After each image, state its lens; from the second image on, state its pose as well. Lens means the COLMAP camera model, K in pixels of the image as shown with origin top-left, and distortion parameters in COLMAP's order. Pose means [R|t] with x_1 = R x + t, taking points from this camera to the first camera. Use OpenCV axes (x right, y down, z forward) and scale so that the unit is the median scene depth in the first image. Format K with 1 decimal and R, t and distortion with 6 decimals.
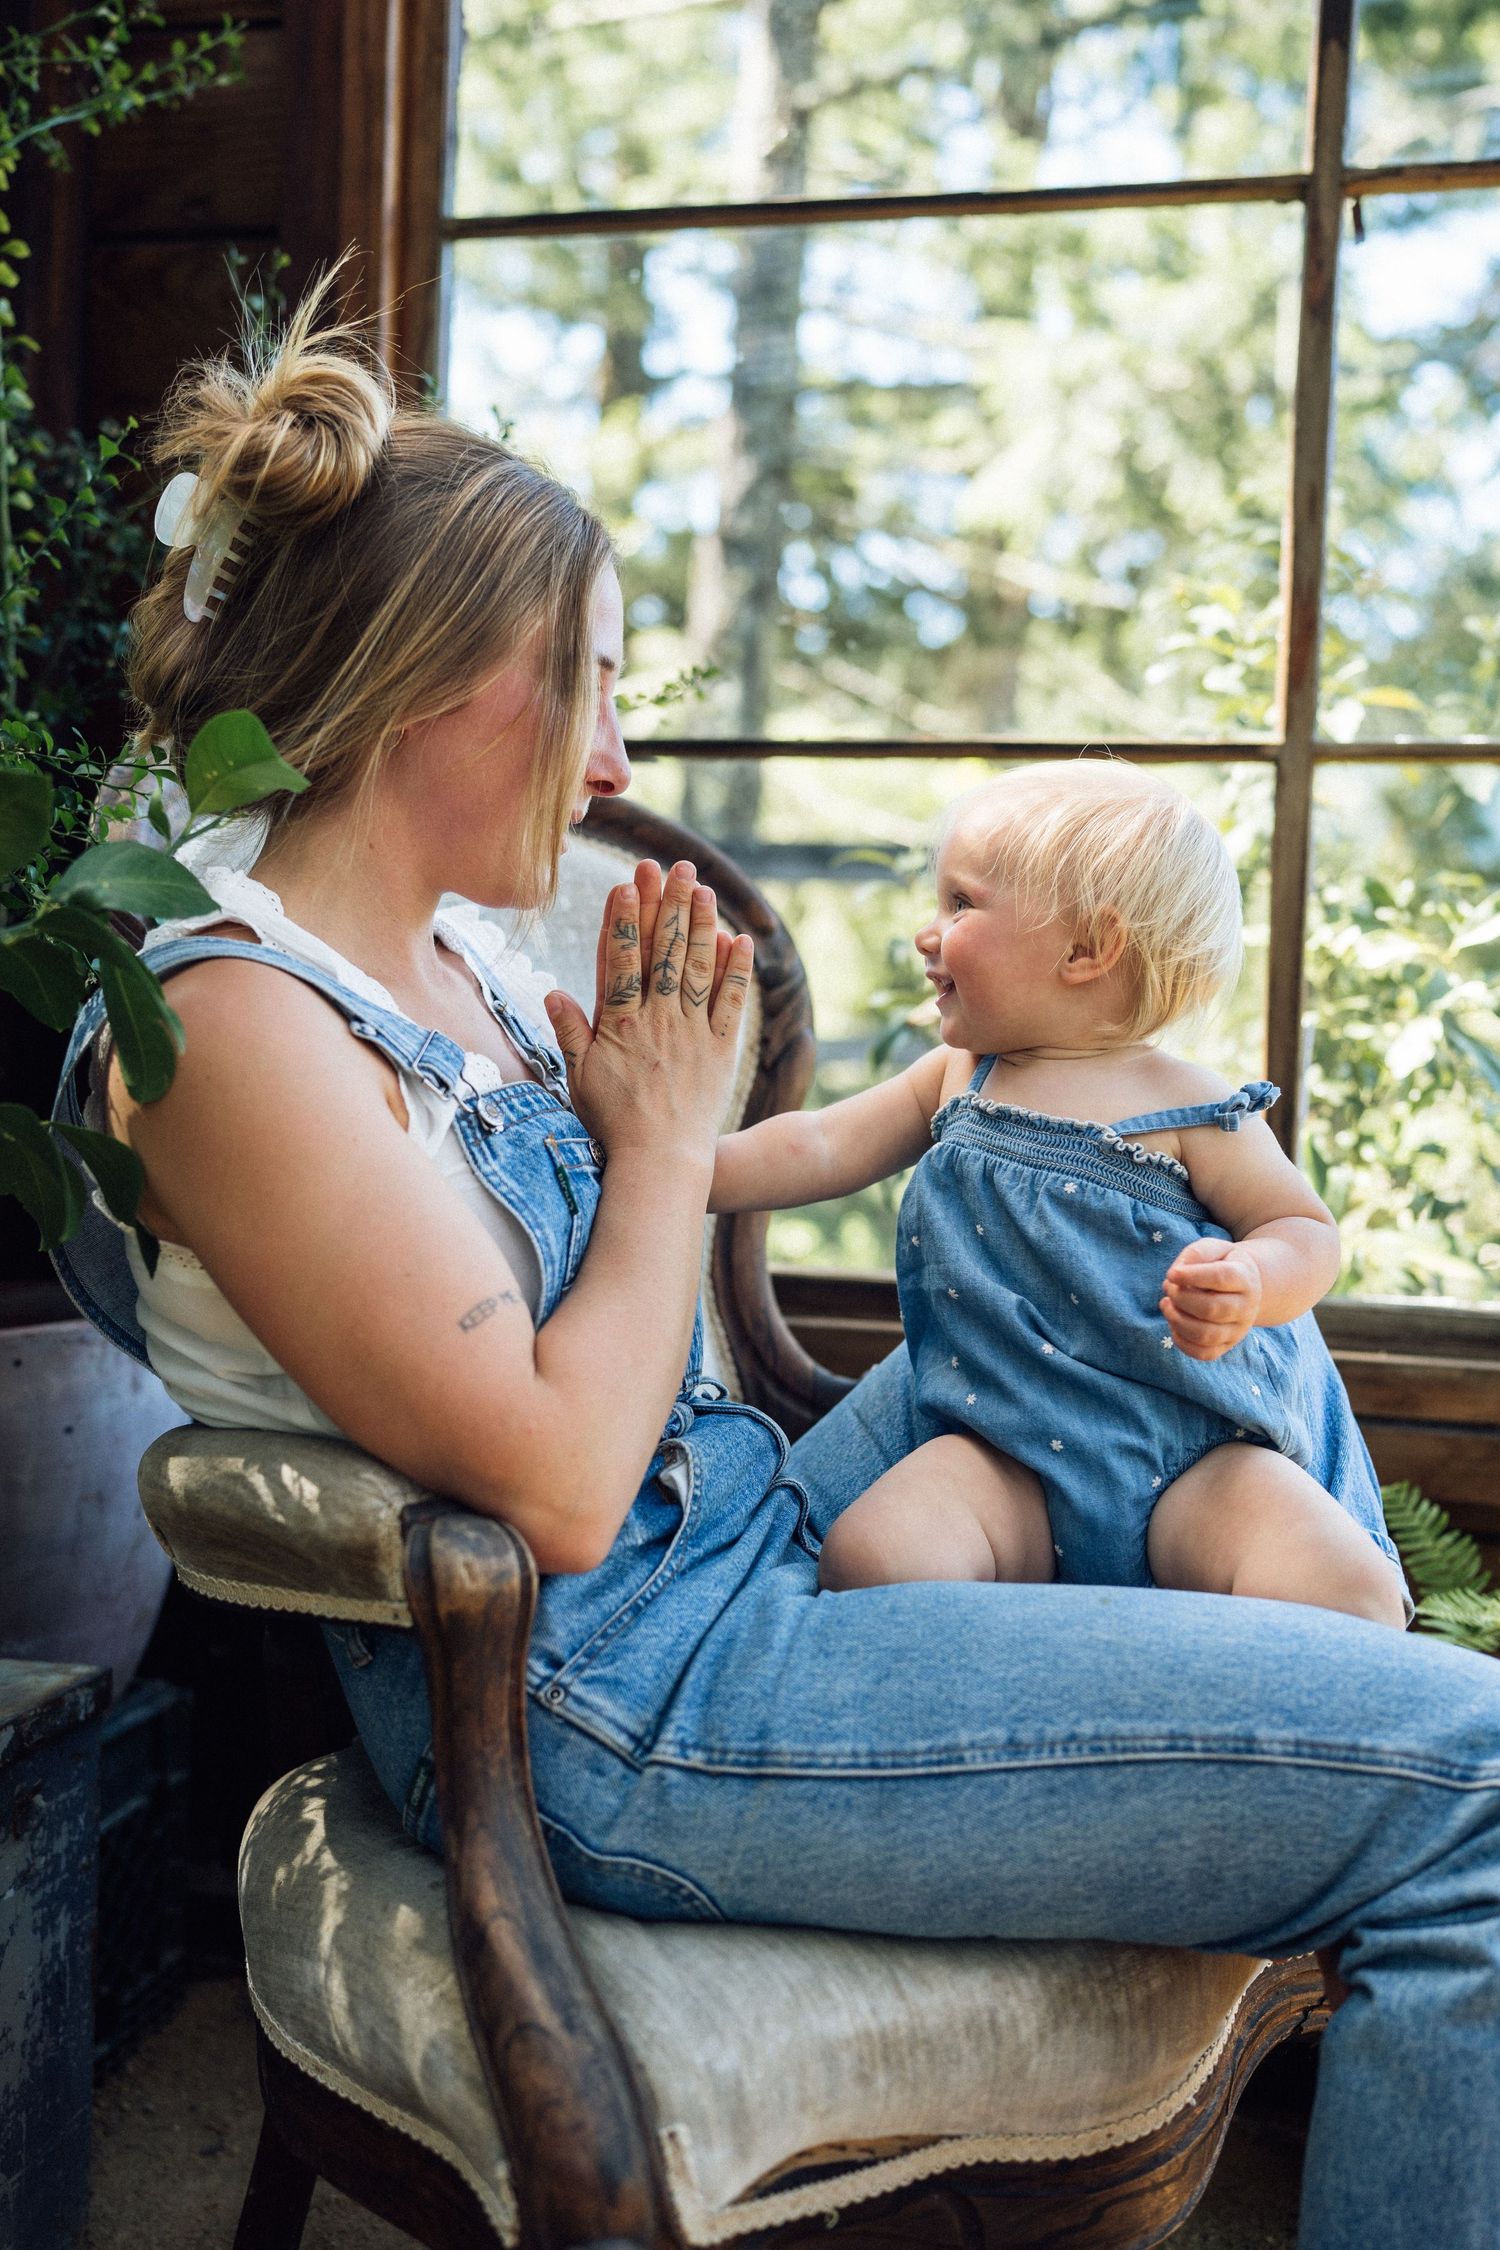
lens RADIAL K [[2325.8, 0, 750.0], [0, 2325.8, 1125.0], [0, 0, 1]] dist [-0.045026, 0.226709]
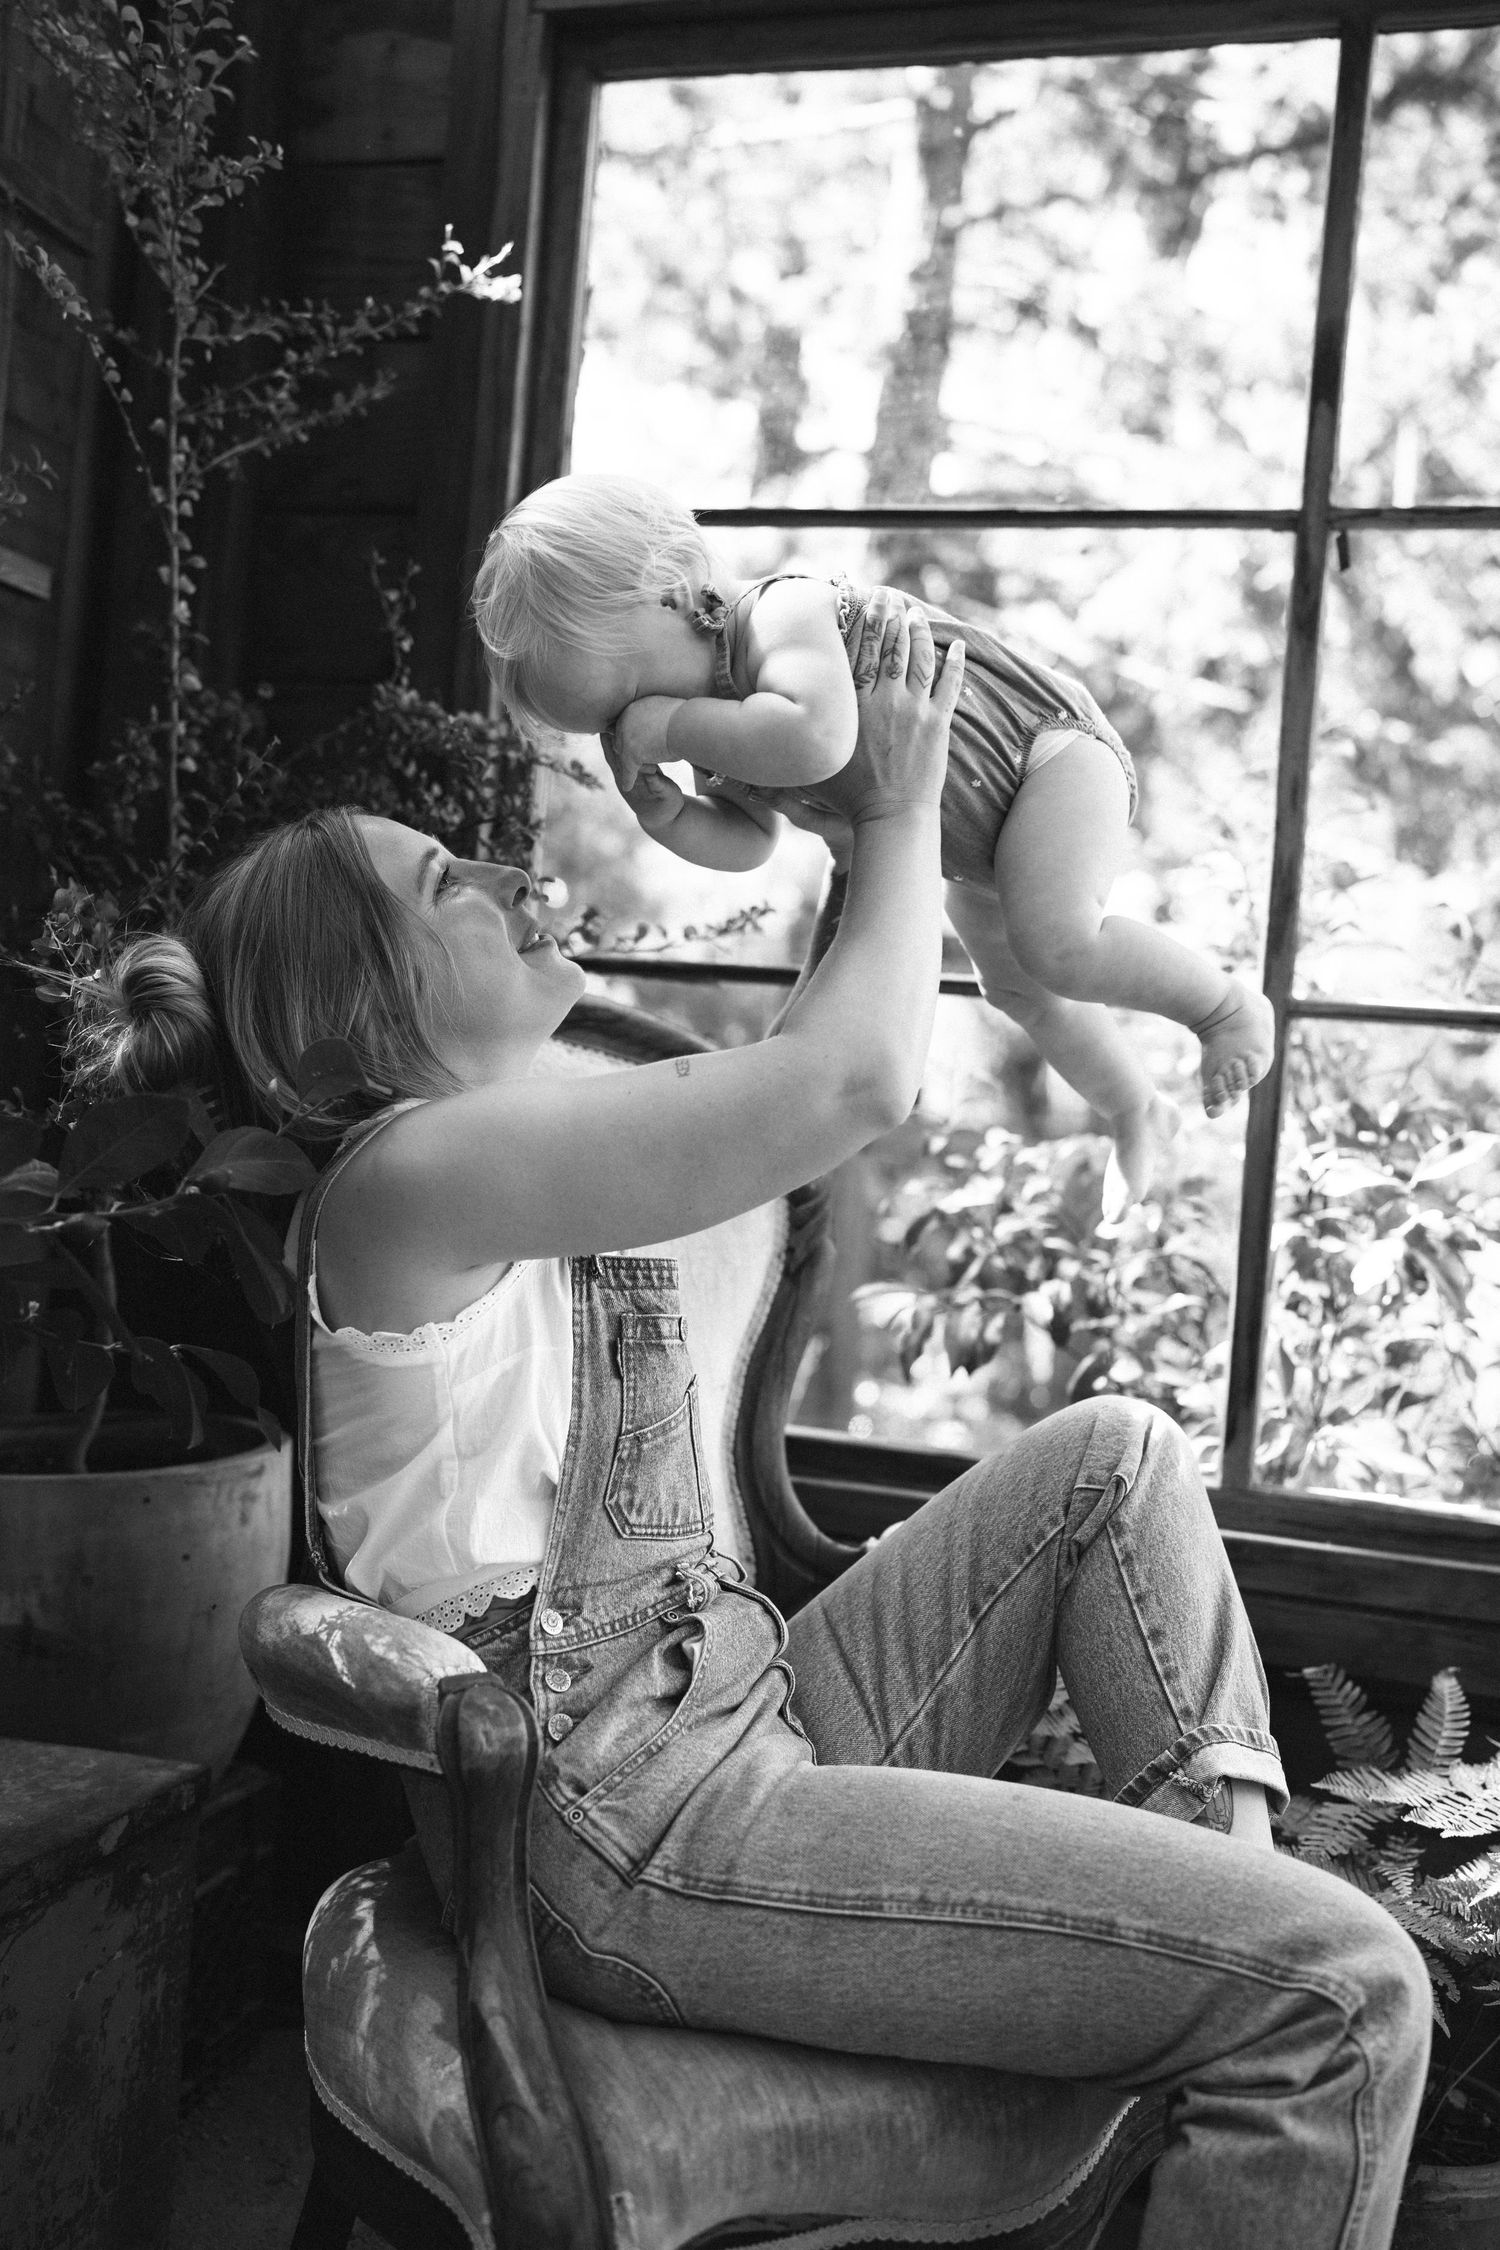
lens RADIAL K [[2270.1, 0, 718.5], [0, 2270.1, 1123.6], [0, 0, 1]] dist [-0.041205, 0.203782]
pose [[0.997068, 0.042247, -0.063794, 0.059138], [-0.044188, 0.998593, -0.029326, -0.094829], [0.062465, 0.032058, 0.997532, -0.203052]]
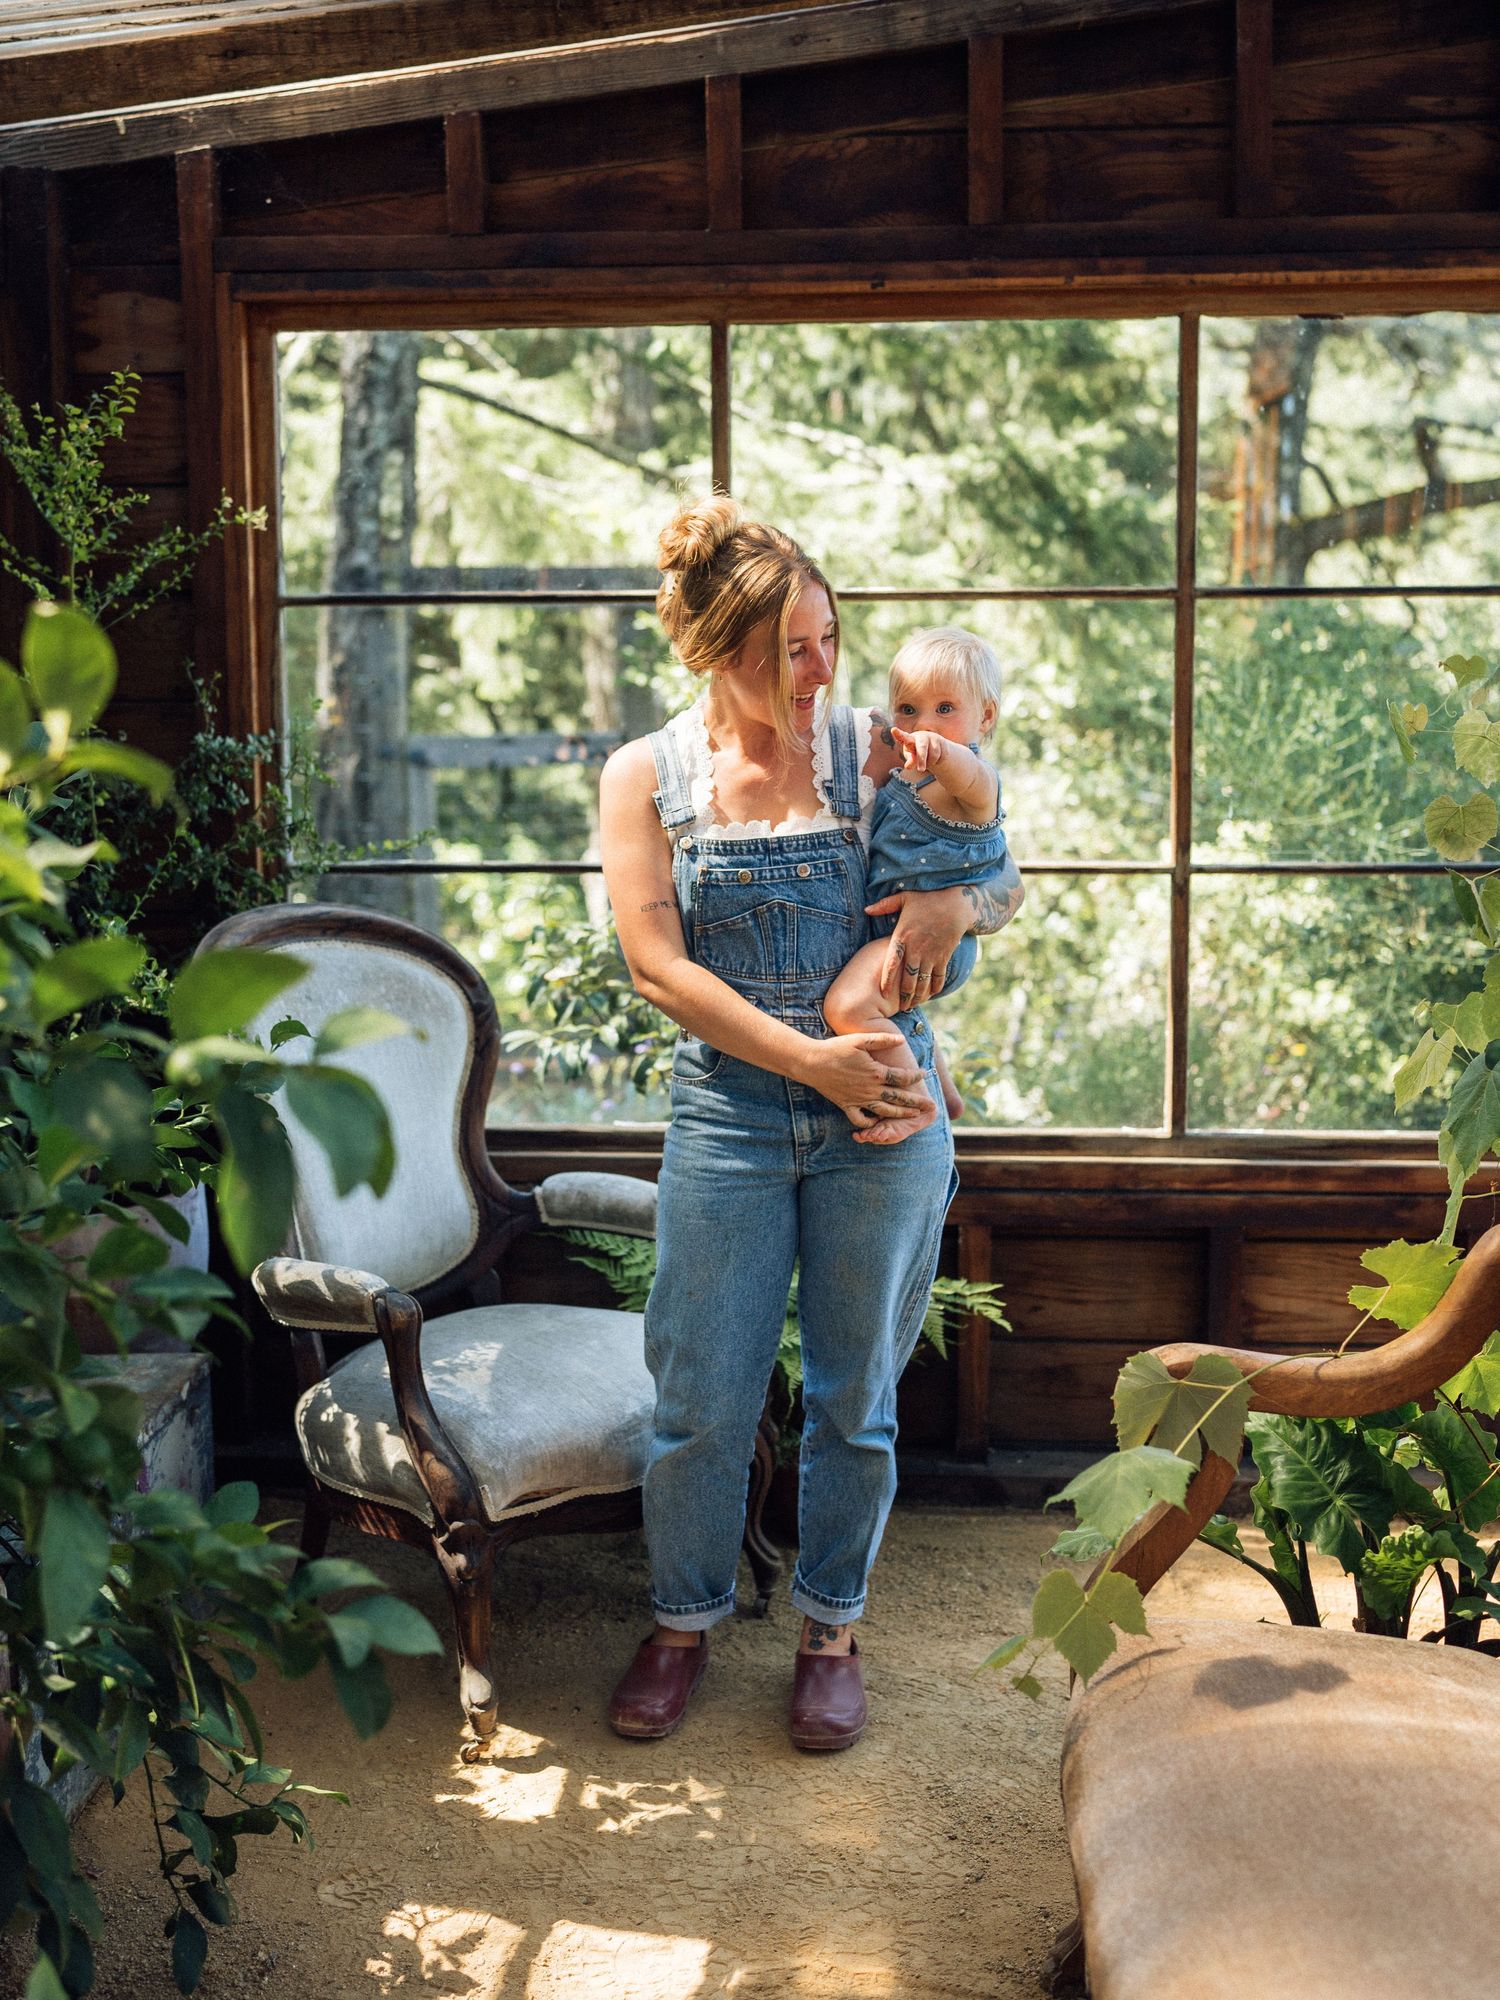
lens RADIAL K [[2004.5, 0, 750.0], [0, 2004.5, 1000.0], [0, 0, 1]] dist [0.006151, -0.001036]
pose [[0.986135, -0.061417, 0.154164, -0.042138], [0.046409, 0.993992, 0.099131, -0.361095], [-0.159326, -0.090602, 0.983060, -1.272216]]
